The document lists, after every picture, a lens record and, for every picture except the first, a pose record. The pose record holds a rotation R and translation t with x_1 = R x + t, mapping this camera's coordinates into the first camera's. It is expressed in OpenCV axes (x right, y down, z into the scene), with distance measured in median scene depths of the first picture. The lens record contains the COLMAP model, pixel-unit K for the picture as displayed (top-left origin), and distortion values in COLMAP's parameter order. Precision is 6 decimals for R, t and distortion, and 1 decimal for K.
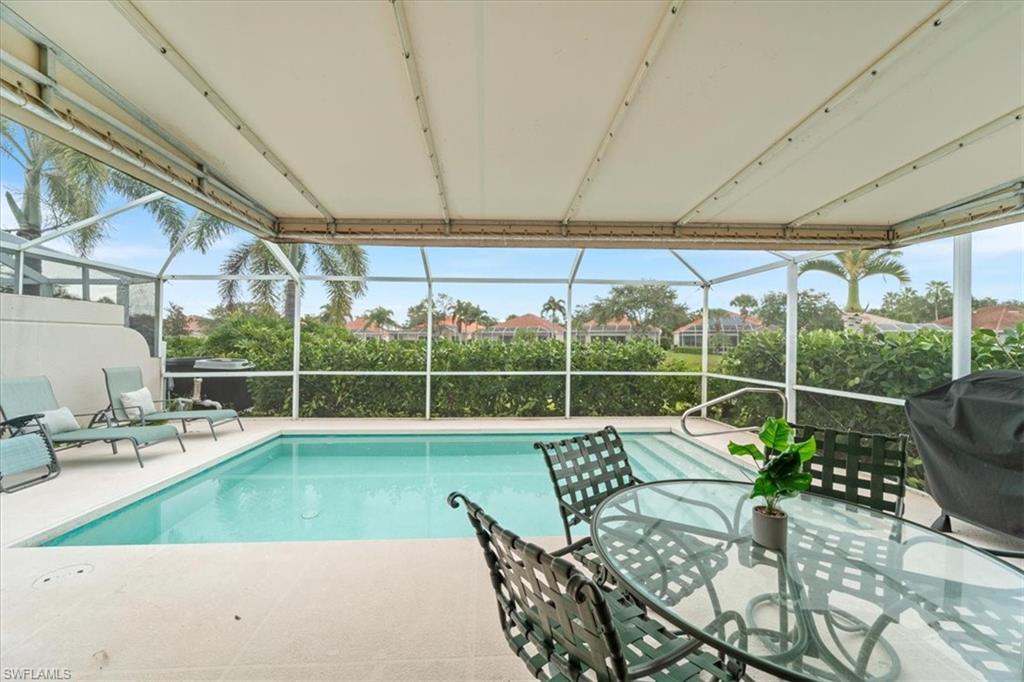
lens RADIAL K [[411.1, 0, 507.8], [0, 411.1, 338.9], [0, 0, 1]] dist [0.002322, -0.000641]
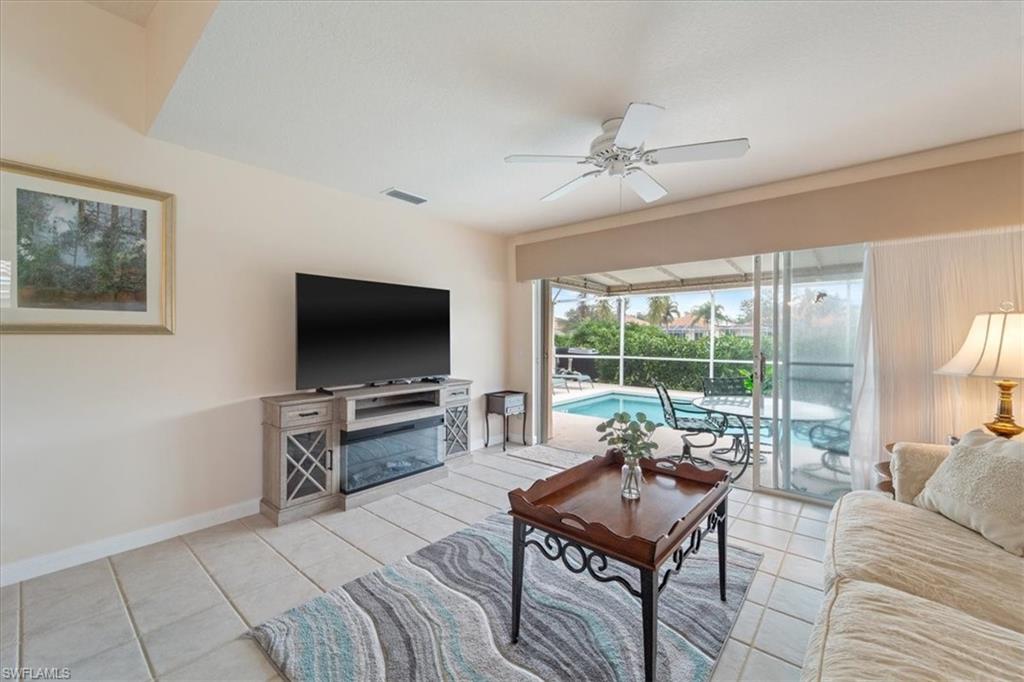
lens RADIAL K [[411.1, 0, 508.1], [0, 411.1, 337.0], [0, 0, 1]] dist [0.002322, -0.000641]
pose [[0.723189, -0.001466, -0.690649, 0.237825], [0.005108, 0.999982, 0.003225, -0.001764], [0.690632, -0.005860, 0.723183, -0.404837]]
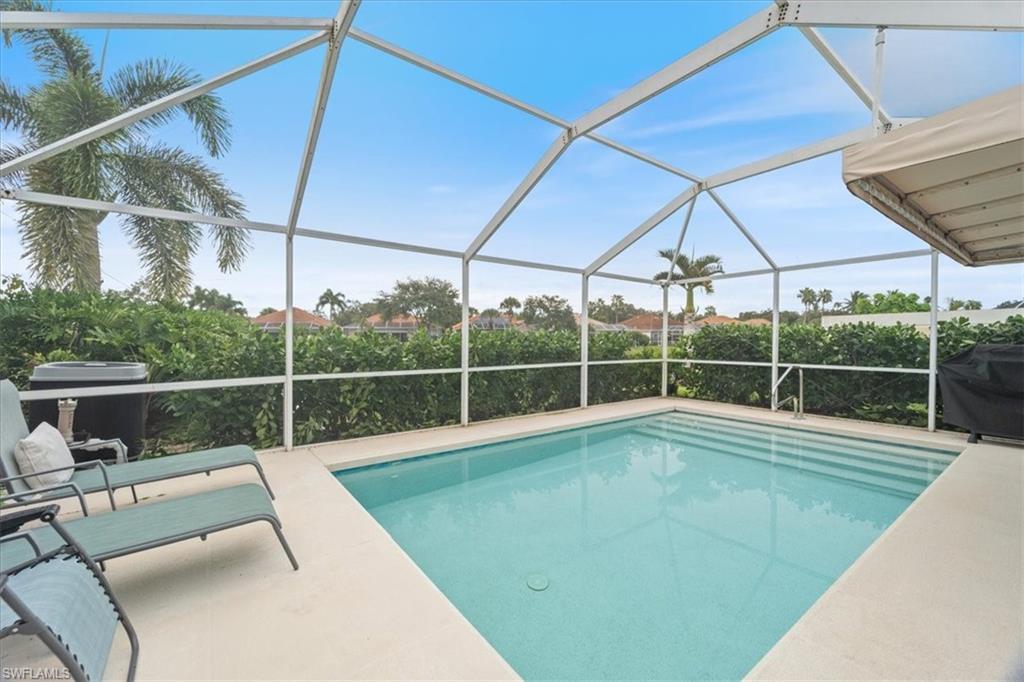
lens RADIAL K [[411.1, 0, 509.5], [0, 411.1, 342.7], [0, 0, 1]] dist [0.002322, -0.000641]
pose [[0.838186, -0.010083, 0.545291, -0.525092], [0.001990, 0.999879, 0.015430, 0.014534], [-0.545381, -0.011848, 0.838105, 0.237241]]
